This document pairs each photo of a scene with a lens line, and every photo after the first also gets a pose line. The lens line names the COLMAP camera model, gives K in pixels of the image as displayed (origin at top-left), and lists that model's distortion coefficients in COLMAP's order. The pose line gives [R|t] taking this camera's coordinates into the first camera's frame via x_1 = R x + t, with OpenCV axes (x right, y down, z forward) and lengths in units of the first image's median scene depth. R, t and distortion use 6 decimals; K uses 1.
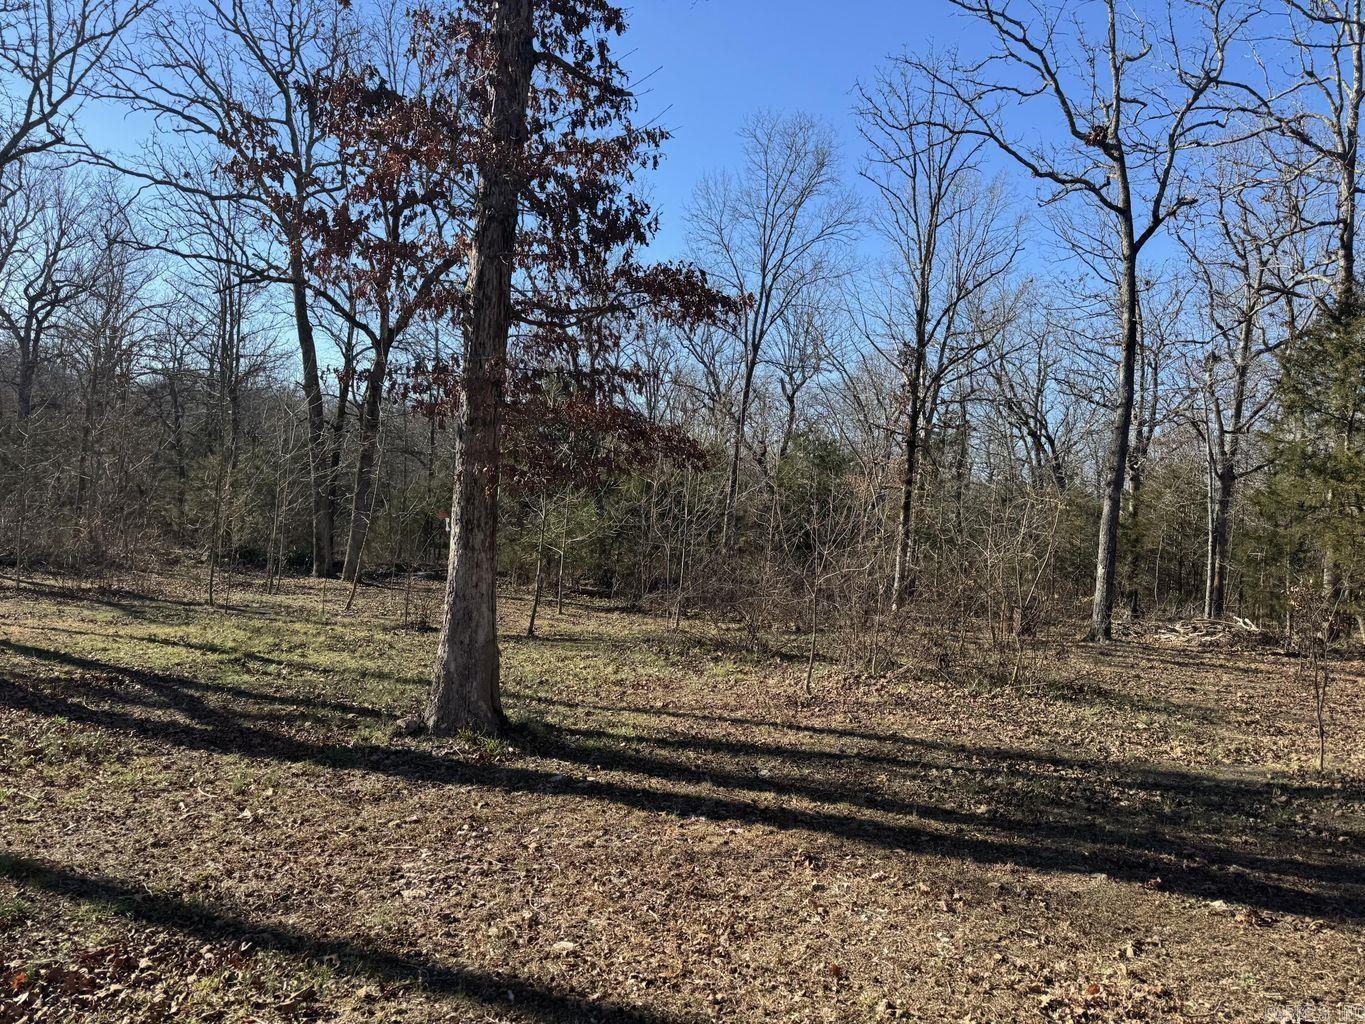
lens RADIAL K [[933.0, 0, 685.8], [0, 933.0, 517.2], [0, 0, 1]] dist [0.024121, -0.025937]
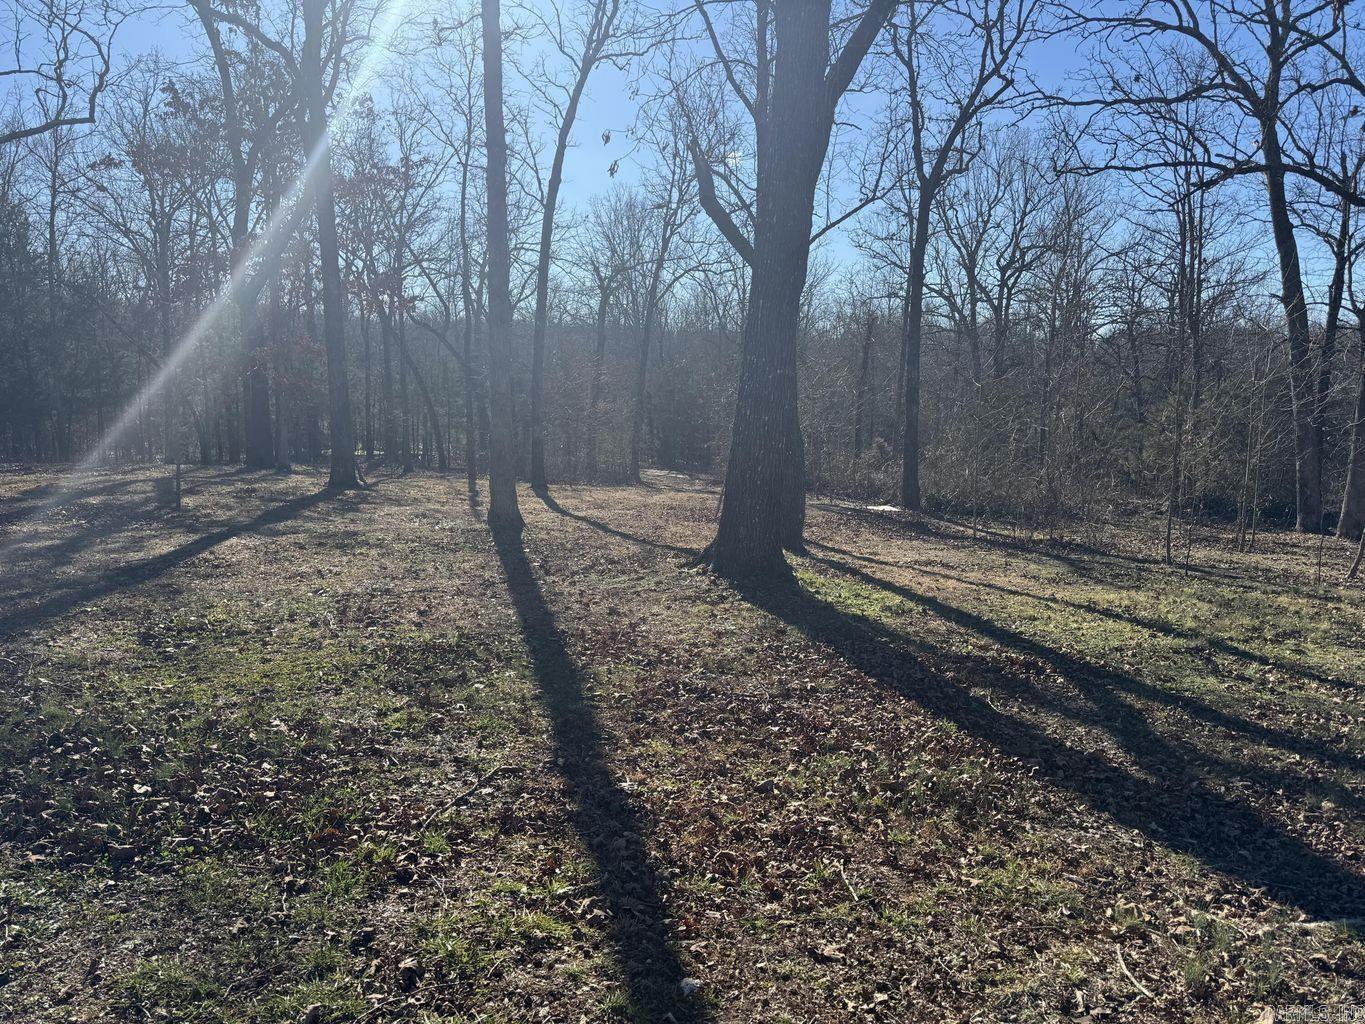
lens RADIAL K [[933.0, 0, 685.8], [0, 933.0, 517.2], [0, 0, 1]] dist [0.024121, -0.025937]
pose [[0.581695, 0.010071, -0.813345, -0.074552], [0.032648, 0.998829, 0.035717, 0.007548], [0.812751, -0.047330, 0.580685, 0.160844]]
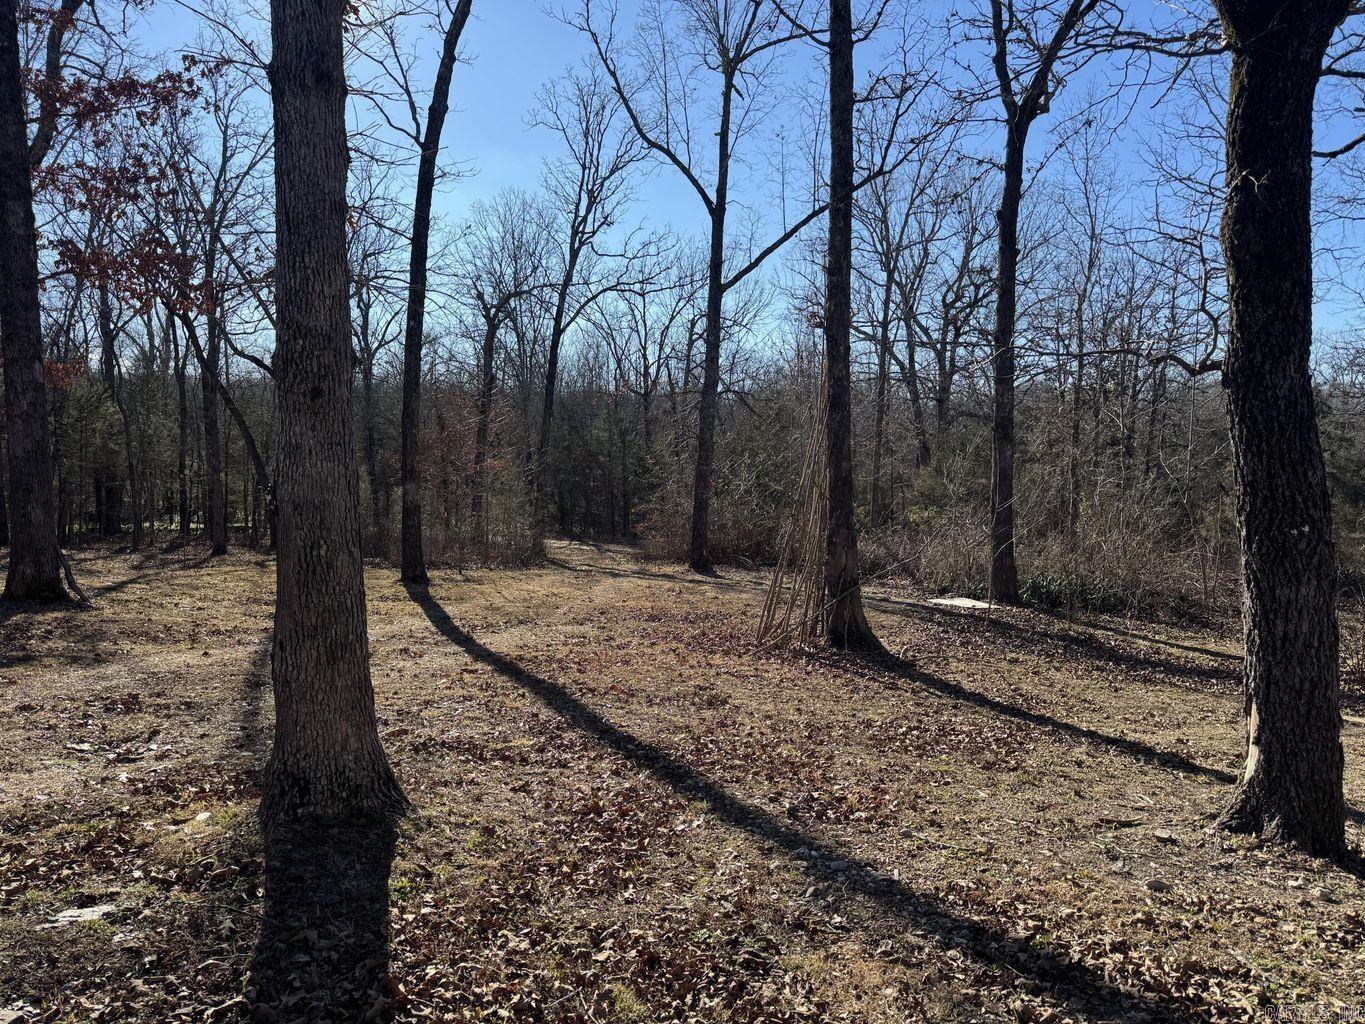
lens RADIAL K [[933.0, 0, 685.8], [0, 933.0, 517.2], [0, 0, 1]] dist [0.024121, -0.025937]
pose [[0.685917, -0.051195, -0.725877, -0.480192], [0.047193, 0.998552, -0.025832, -0.014719], [0.726148, -0.016538, 0.687339, 0.358031]]
